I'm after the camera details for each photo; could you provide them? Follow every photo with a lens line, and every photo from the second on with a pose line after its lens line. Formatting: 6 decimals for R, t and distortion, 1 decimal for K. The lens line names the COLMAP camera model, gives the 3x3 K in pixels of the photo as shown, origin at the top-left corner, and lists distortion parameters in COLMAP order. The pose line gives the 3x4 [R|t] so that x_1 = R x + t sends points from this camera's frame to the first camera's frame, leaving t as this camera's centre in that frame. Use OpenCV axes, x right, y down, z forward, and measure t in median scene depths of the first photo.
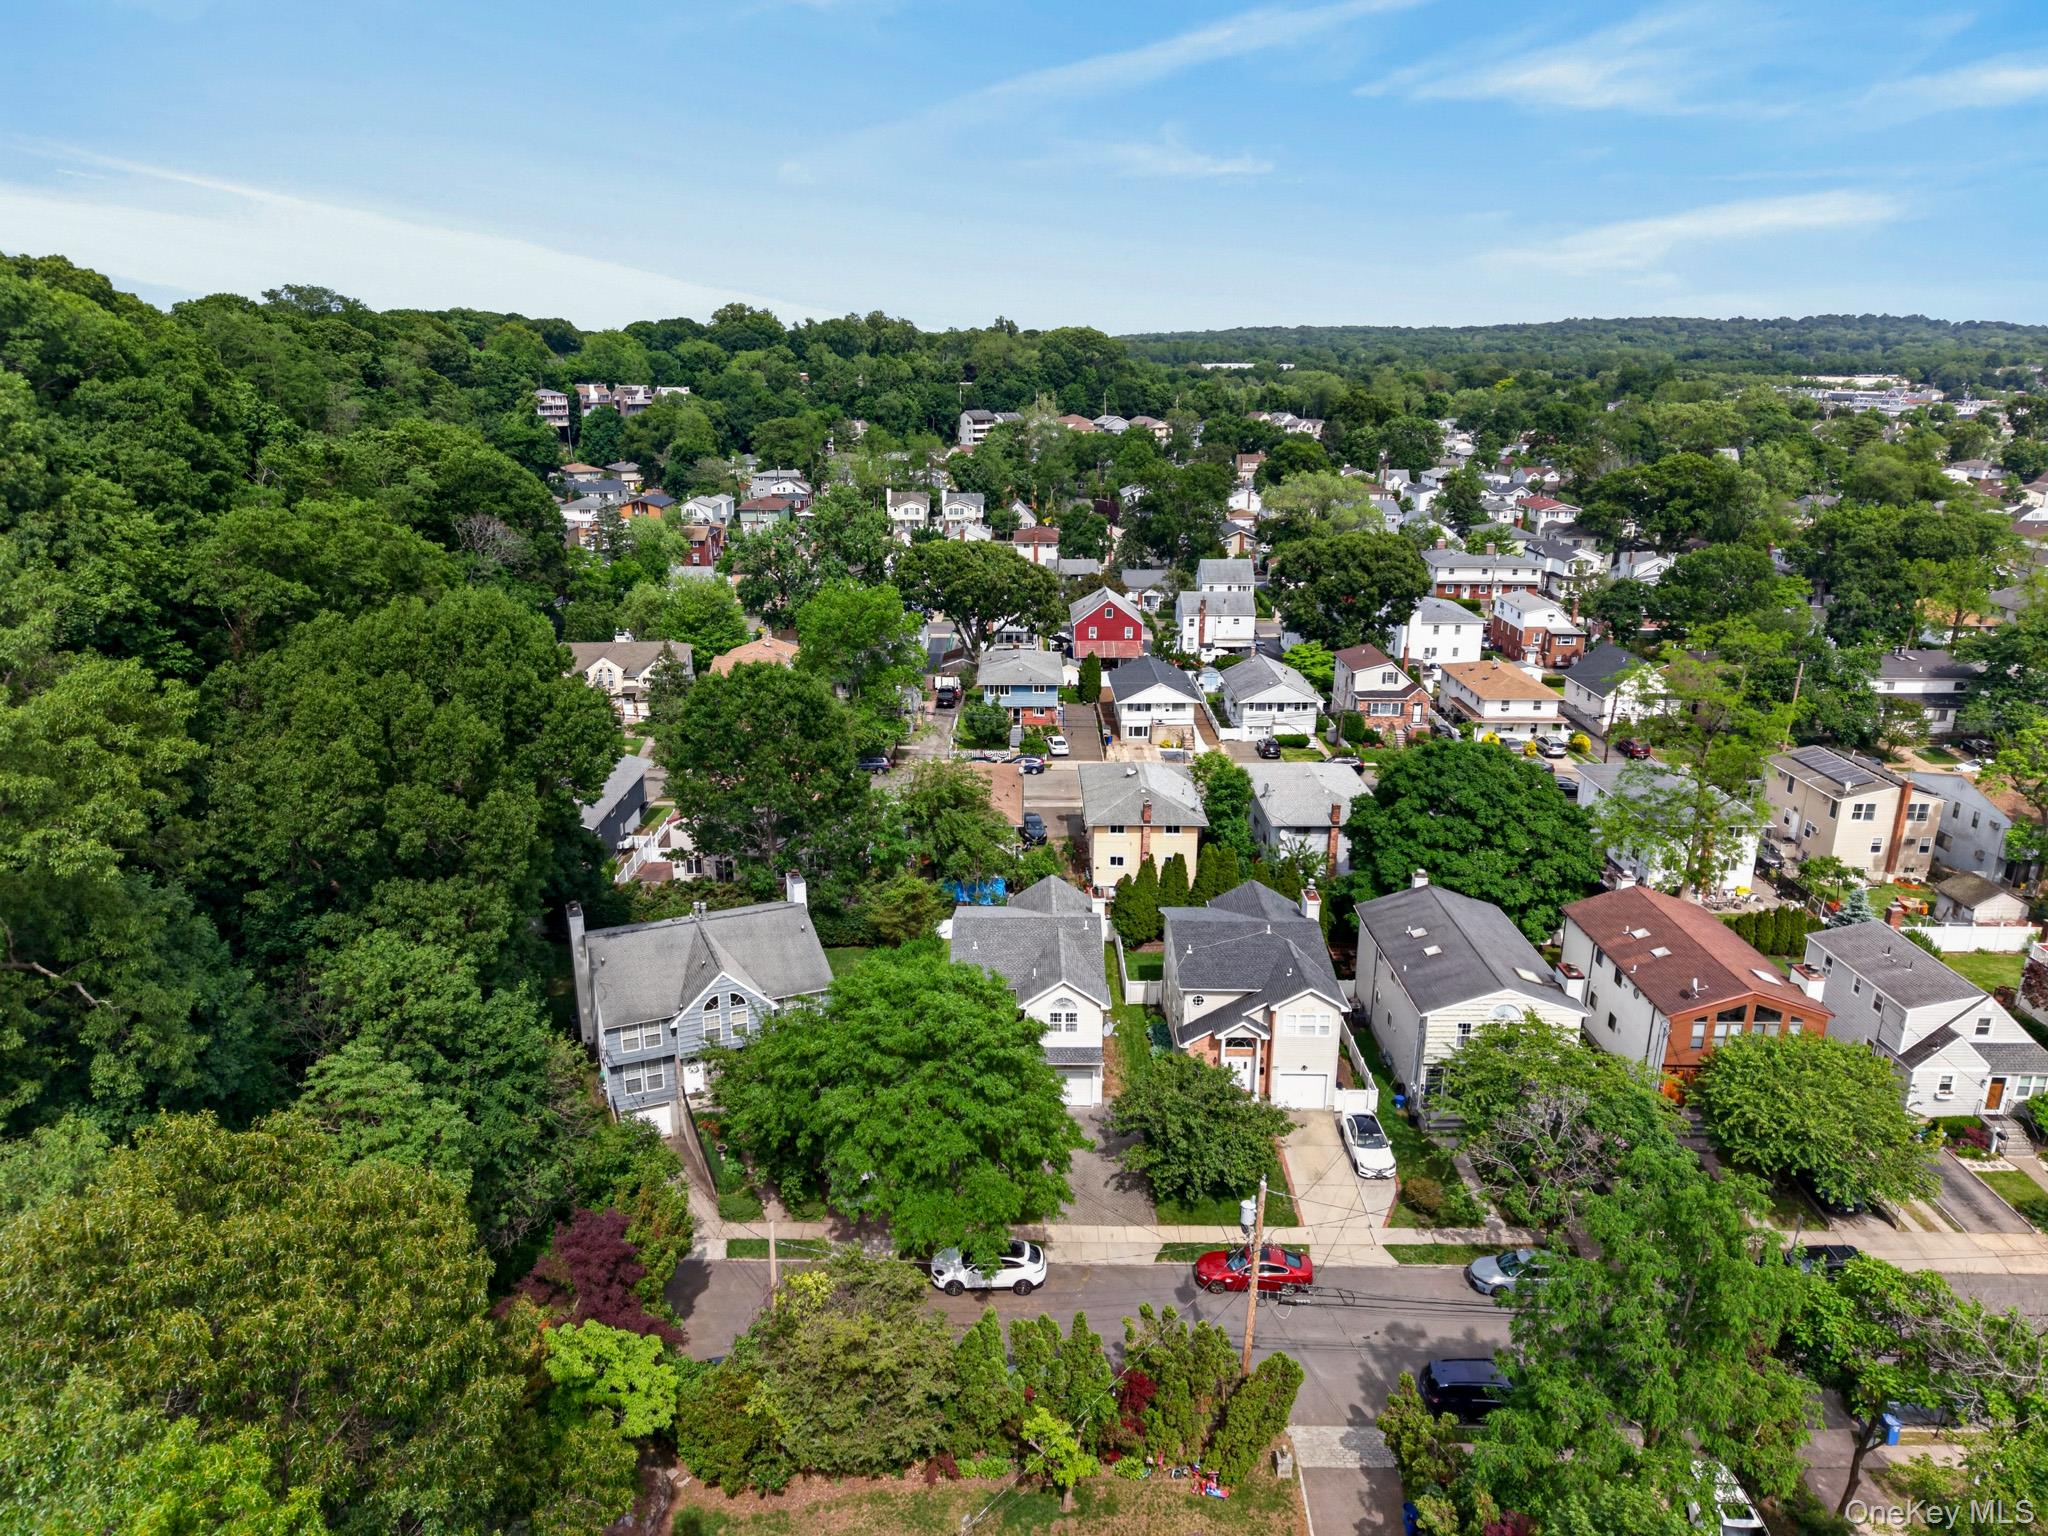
lens RADIAL K [[1405.1, 0, 1019.1], [0, 1405.1, 772.4], [0, 0, 1]] dist [0.025818, -0.043701]
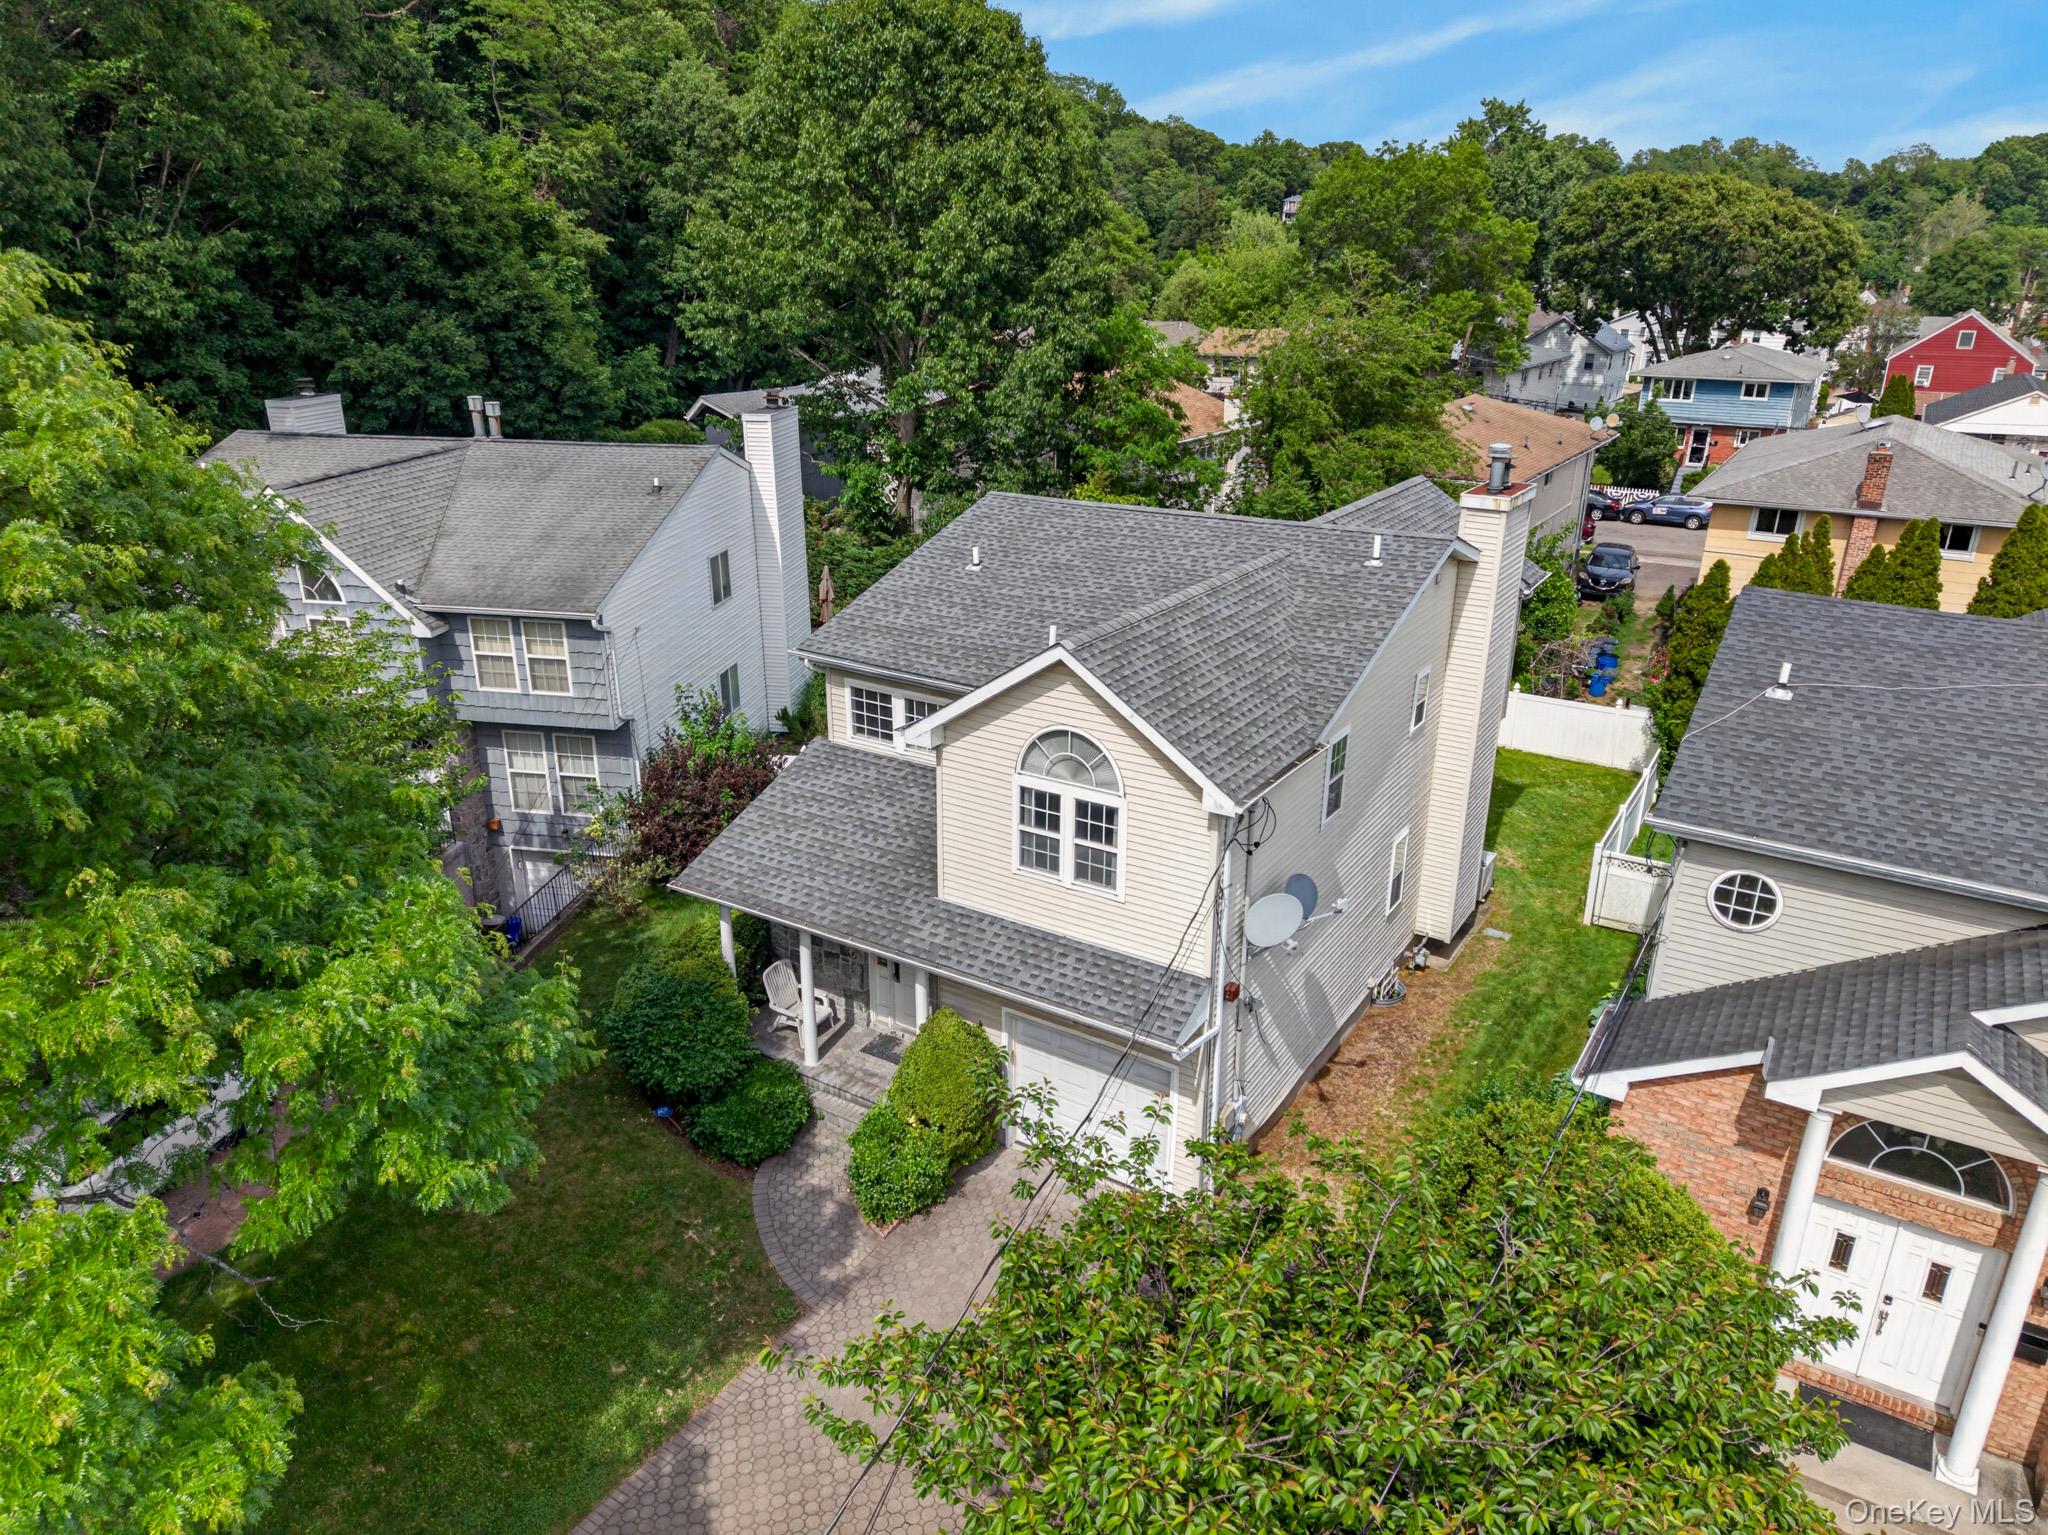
lens RADIAL K [[1374.4, 0, 977.6], [0, 1374.4, 761.9], [0, 0, 1]] dist [0.000451, -0.002298]
pose [[0.832942, 0.187574, -0.520599, 0.110477], [-0.151547, 0.982152, 0.111403, 0.112048], [0.532204, -0.013897, 0.846502, 0.628921]]
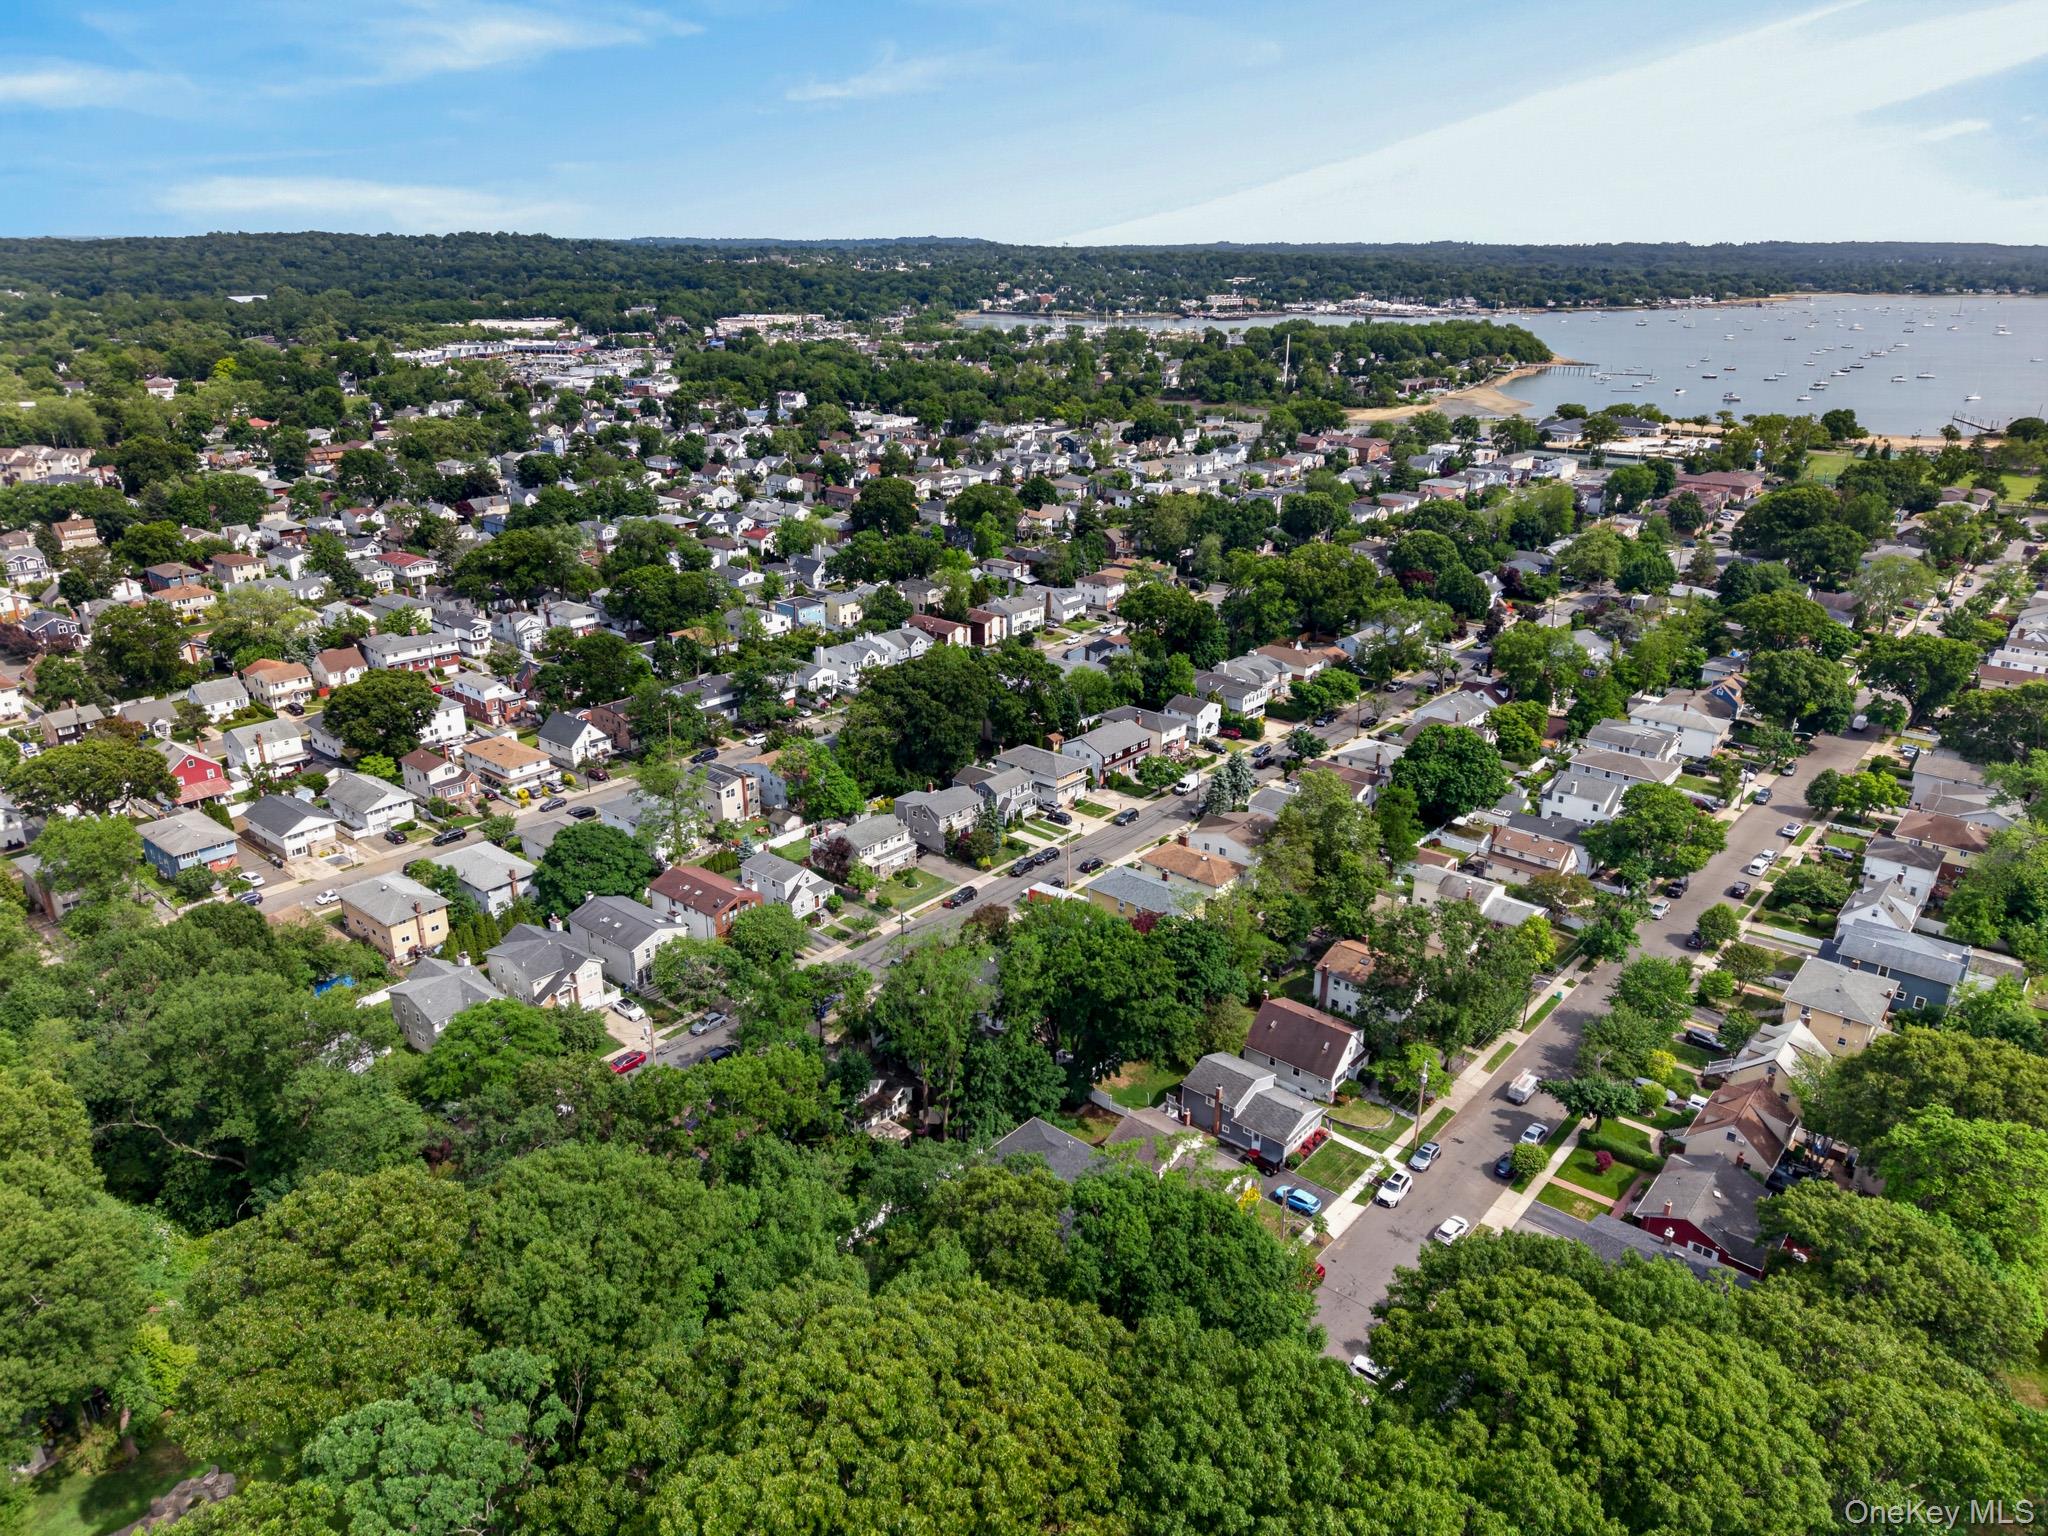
lens RADIAL K [[1405.1, 0, 1019.1], [0, 1405.1, 772.4], [0, 0, 1]] dist [0.025818, -0.043701]
pose [[0.653468, -0.277903, 0.704095, -0.709691], [0.225766, 0.959387, 0.169133, -0.302806], [-0.722503, 0.048437, 0.689669, -0.926588]]
